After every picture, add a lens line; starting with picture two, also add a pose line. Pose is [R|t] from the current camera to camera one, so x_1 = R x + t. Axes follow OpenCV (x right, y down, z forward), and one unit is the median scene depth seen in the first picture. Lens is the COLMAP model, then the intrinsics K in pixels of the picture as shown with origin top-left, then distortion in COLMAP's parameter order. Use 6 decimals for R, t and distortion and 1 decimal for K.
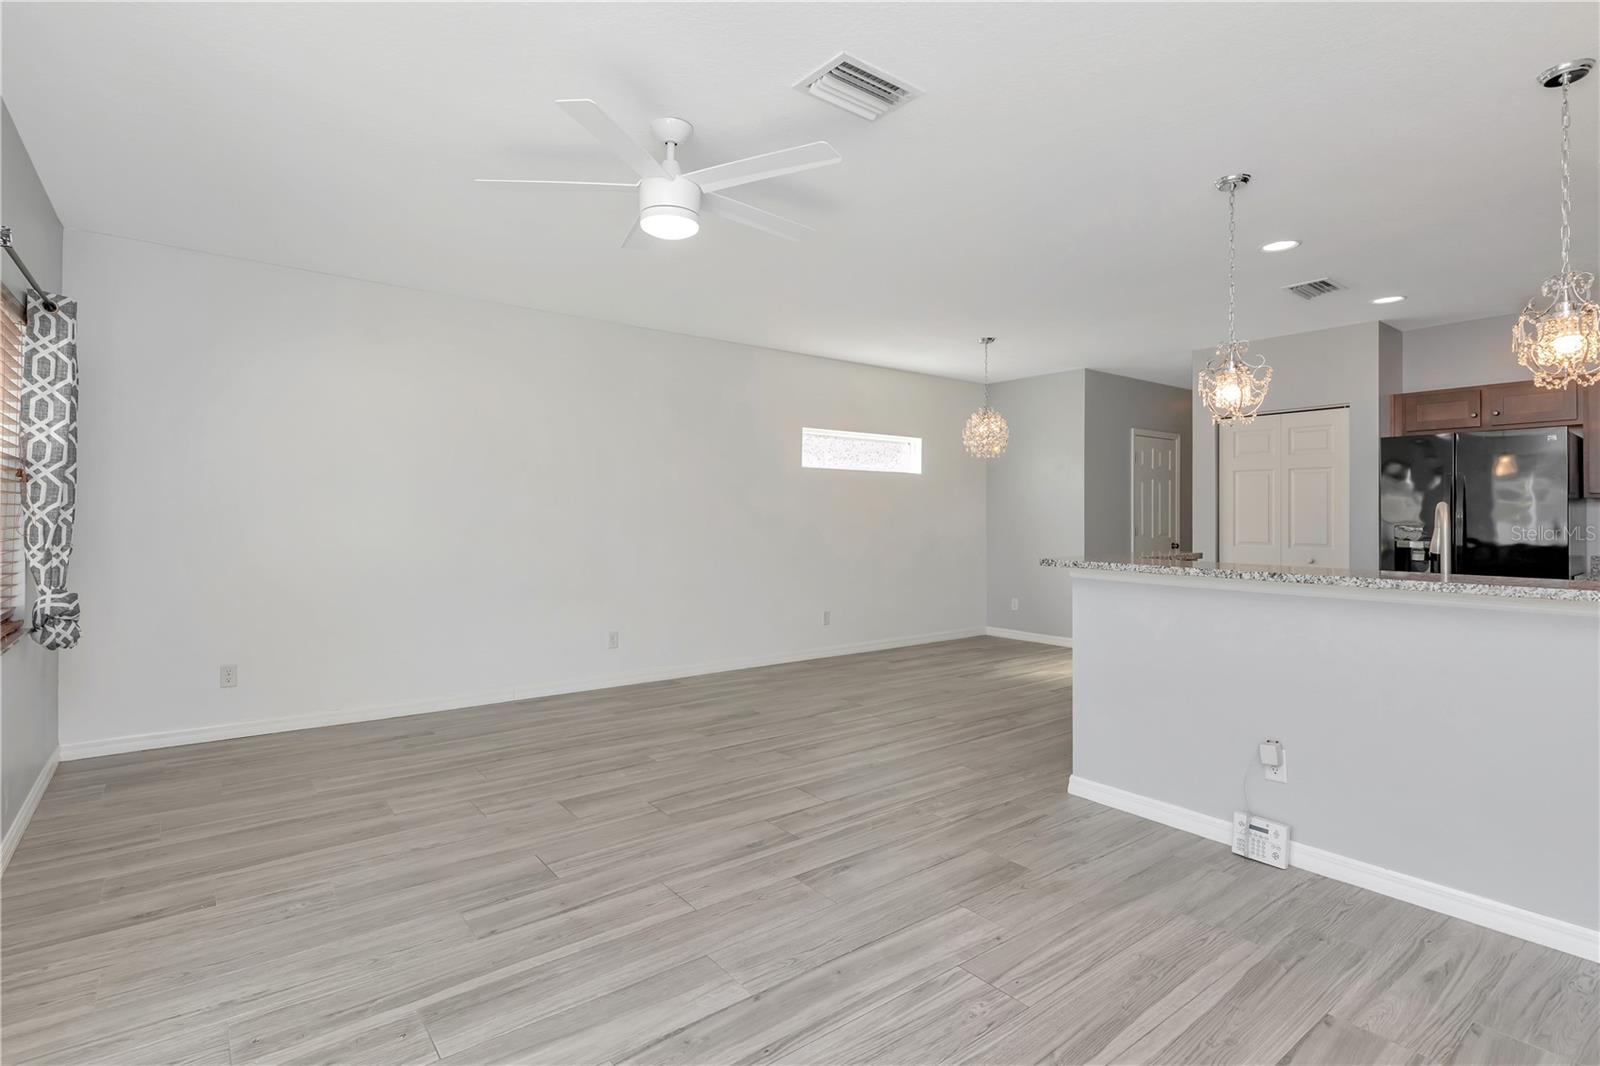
lens RADIAL K [[785.4, 0, 796.8], [0, 785.4, 493.4], [0, 0, 1]] dist [-0.004118, -0.000894]
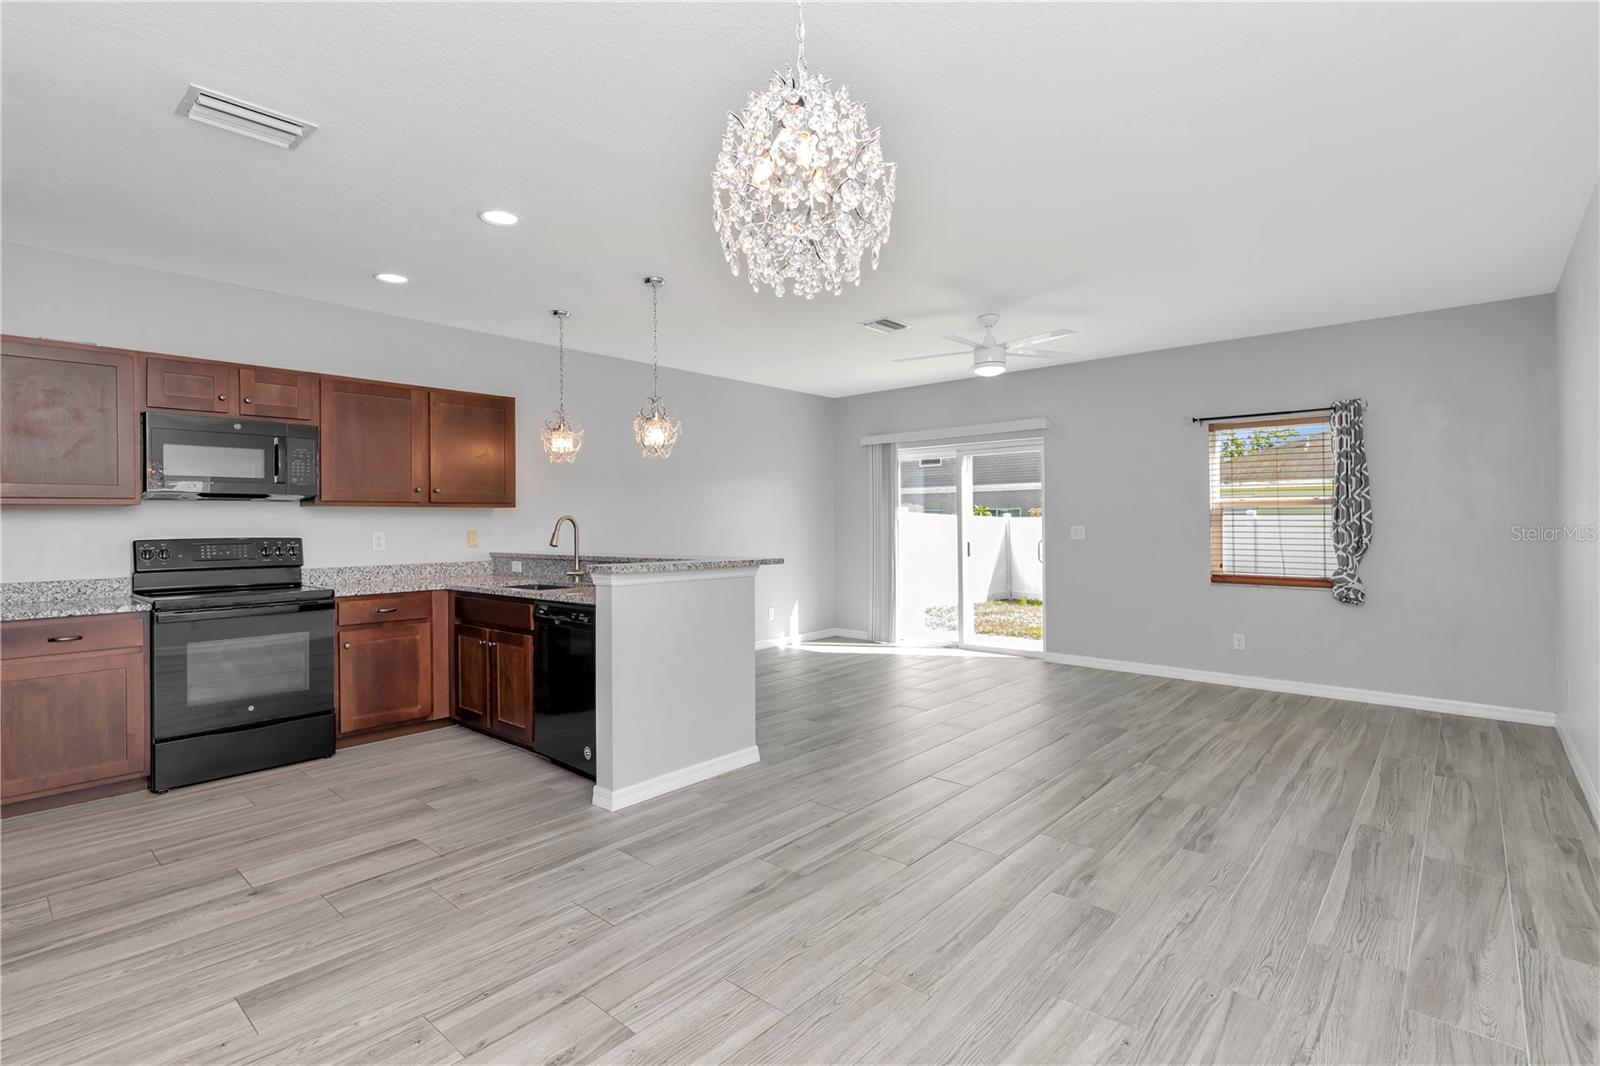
lens RADIAL K [[759.9, 0, 810.2], [0, 759.9, 522.8], [0, 0, 1]] dist [-0.000493, -0.000783]
pose [[-0.980778, -0.005564, -0.195050, 0.569392], [-0.000355, 0.999643, -0.026732, 0.067467], [0.195129, -0.026149, -0.980429, 2.453211]]
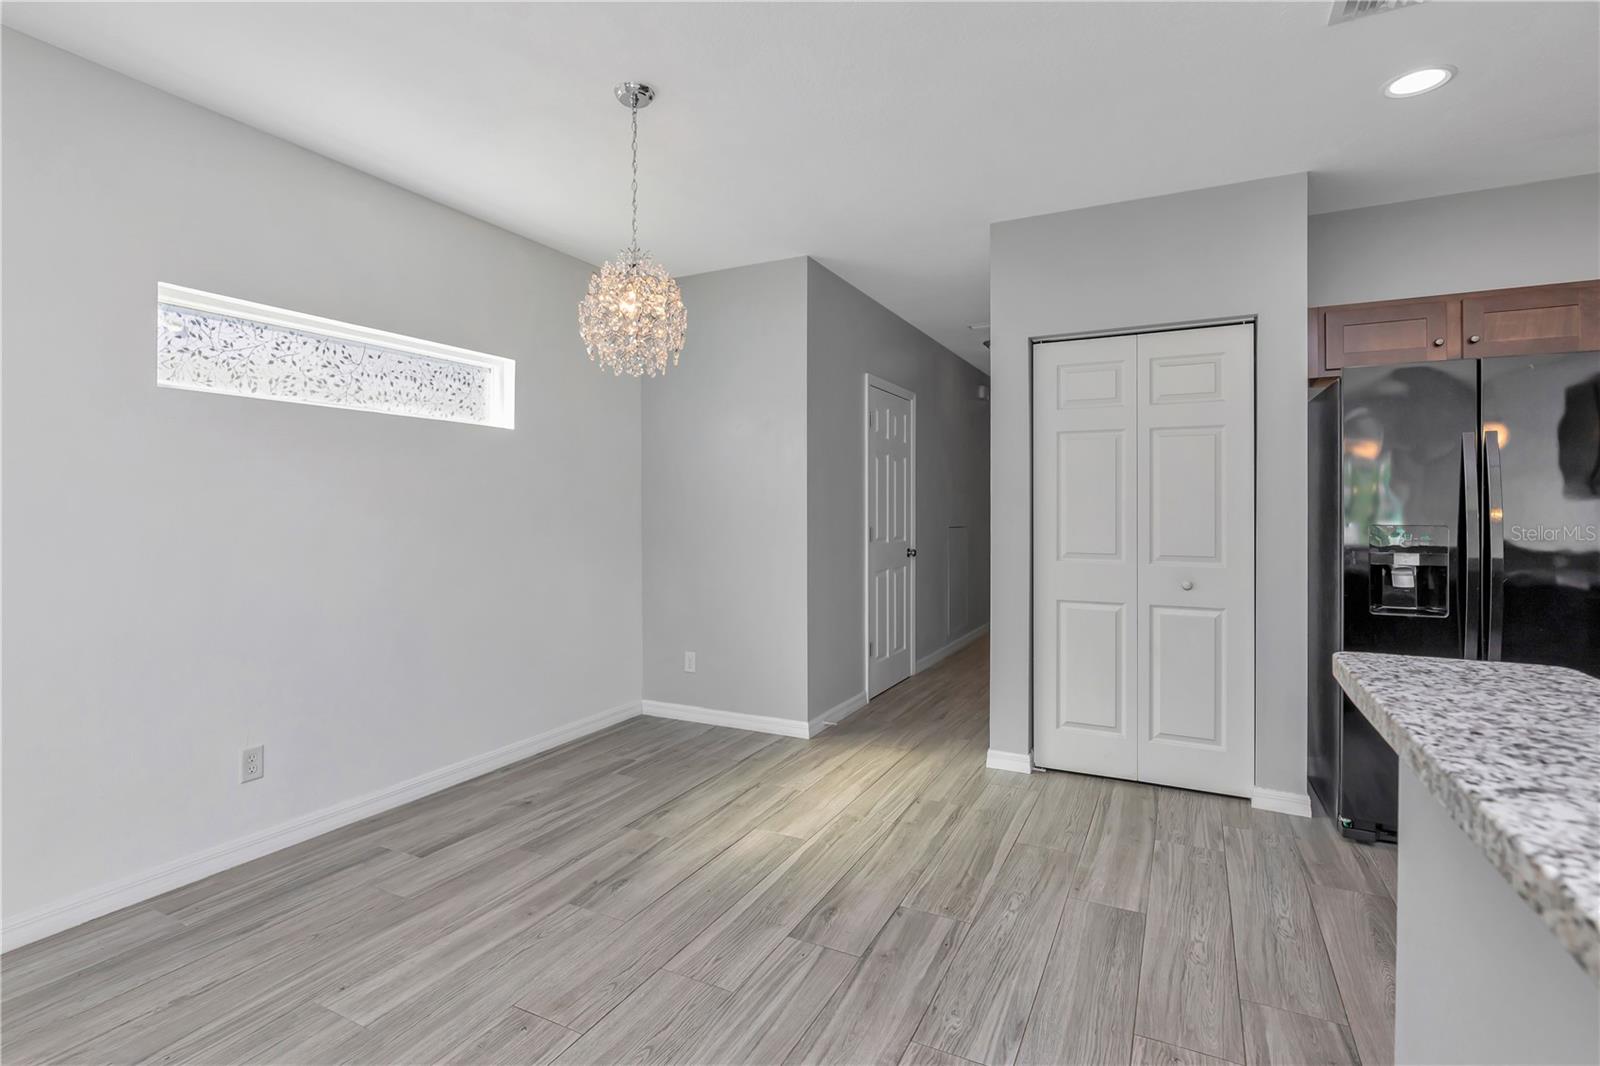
lens RADIAL K [[766.9, 0, 800.6], [0, 766.9, 507.5], [0, 0, 1]] dist [-0.001220, -0.000122]
pose [[0.904569, -0.006245, 0.426281, 0.285674], [-0.002906, 0.999779, 0.020813, 0.032863], [-0.426317, -0.020065, 0.904351, 1.154679]]
